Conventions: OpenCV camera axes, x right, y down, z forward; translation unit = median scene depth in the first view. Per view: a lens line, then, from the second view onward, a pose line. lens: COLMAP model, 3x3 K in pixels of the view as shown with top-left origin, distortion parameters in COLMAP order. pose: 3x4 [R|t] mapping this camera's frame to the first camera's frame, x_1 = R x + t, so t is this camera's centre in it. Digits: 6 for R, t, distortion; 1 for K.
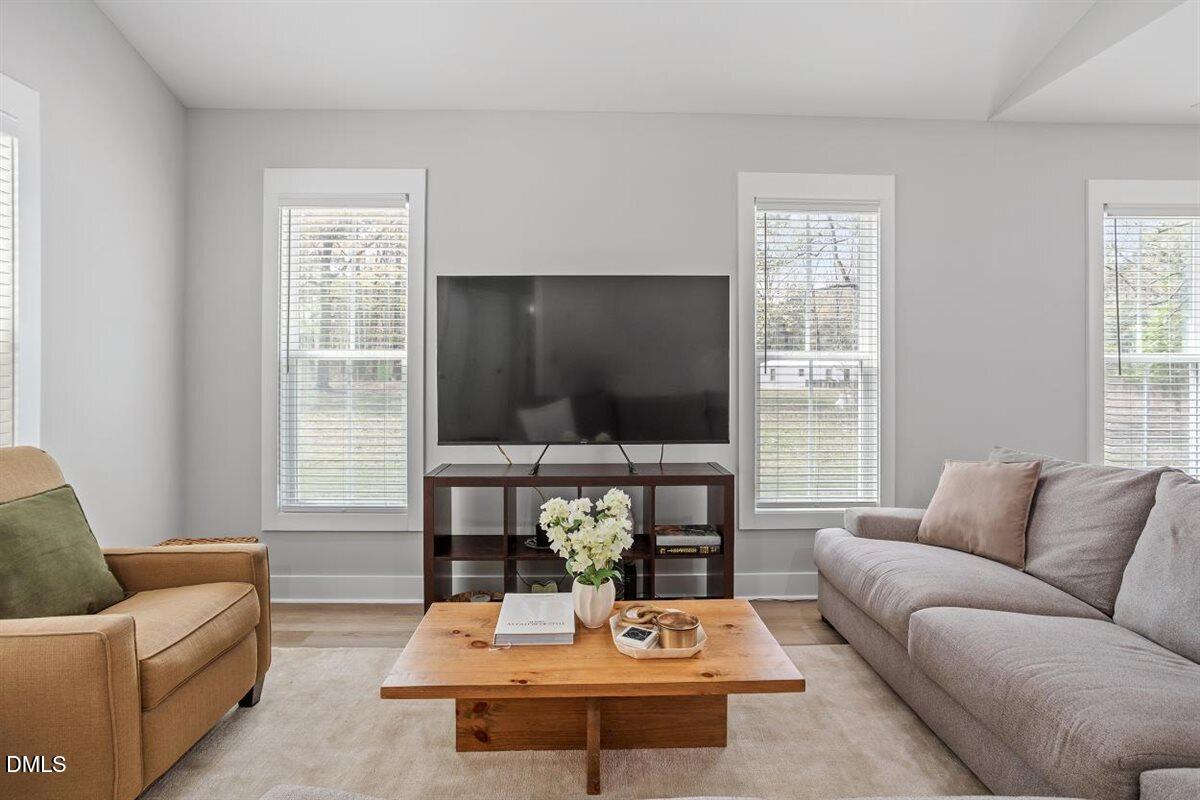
lens RADIAL K [[581.9, 0, 600.7], [0, 581.9, 372.7], [0, 0, 1]] dist [-0.056264, 0.035697]
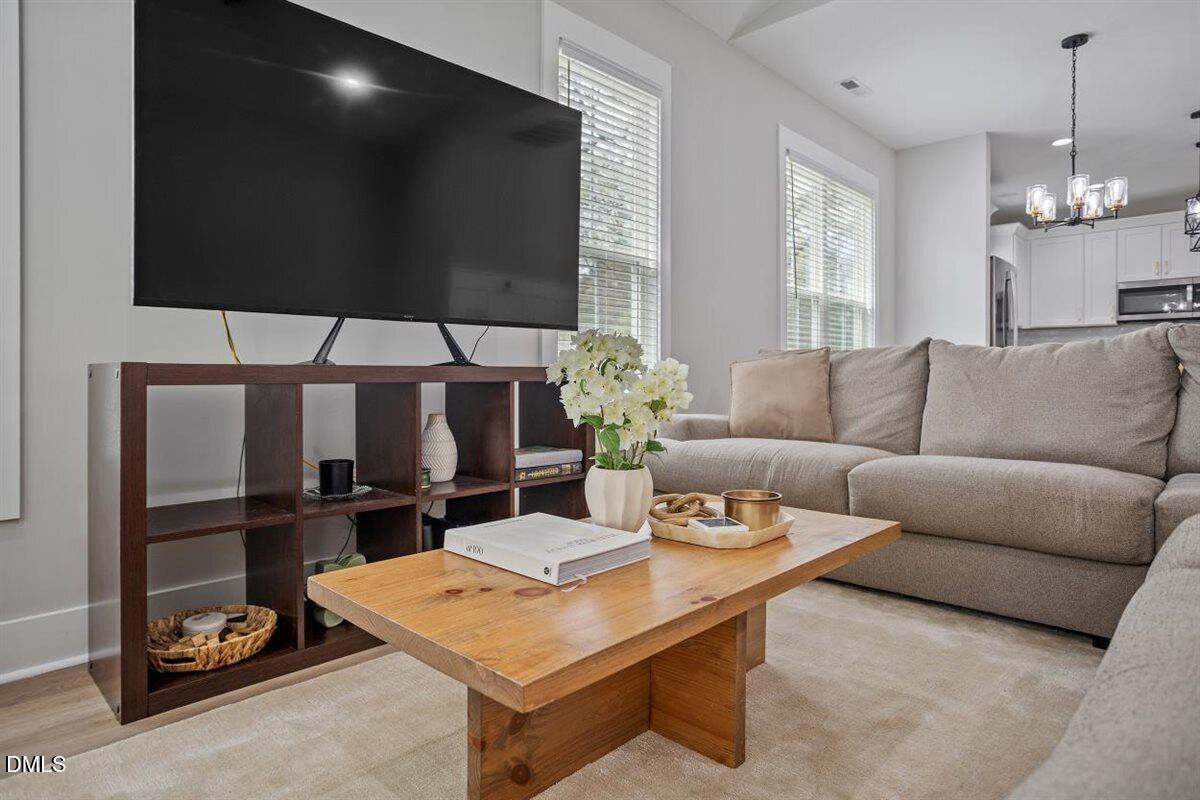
lens RADIAL K [[677.4, 0, 598.9], [0, 677.4, 375.0], [0, 0, 1]] dist [-0.021657, -0.000020]
pose [[0.720622, -0.004242, 0.693315, -0.400099], [0.002044, 0.999990, 0.003994, 0.186012], [-0.693325, -0.001461, 0.720624, 0.351286]]
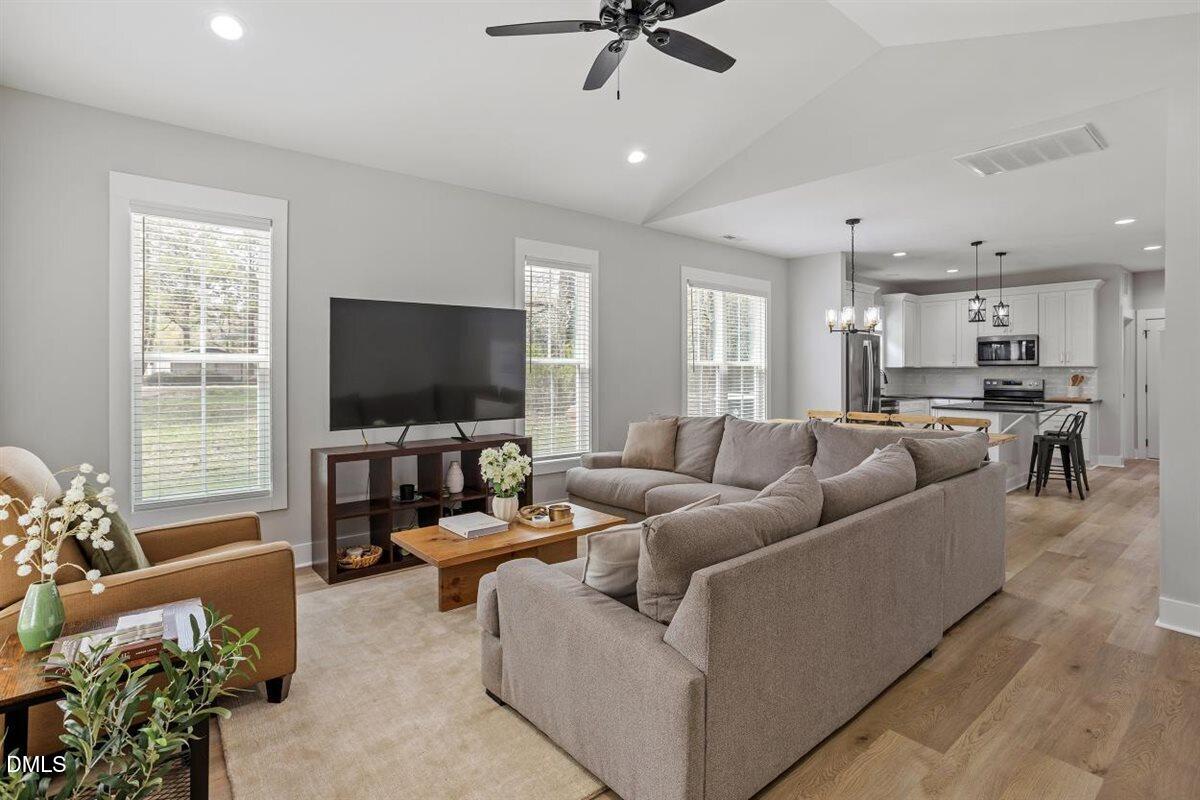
lens RADIAL K [[581.9, 0, 600.7], [0, 581.9, 372.7], [0, 0, 1]] dist [-0.056264, 0.035697]
pose [[0.783568, -0.005973, 0.621278, -0.617937], [0.004419, 0.999982, 0.004041, -0.005088], [-0.621291, -0.000421, 0.783580, -0.364382]]
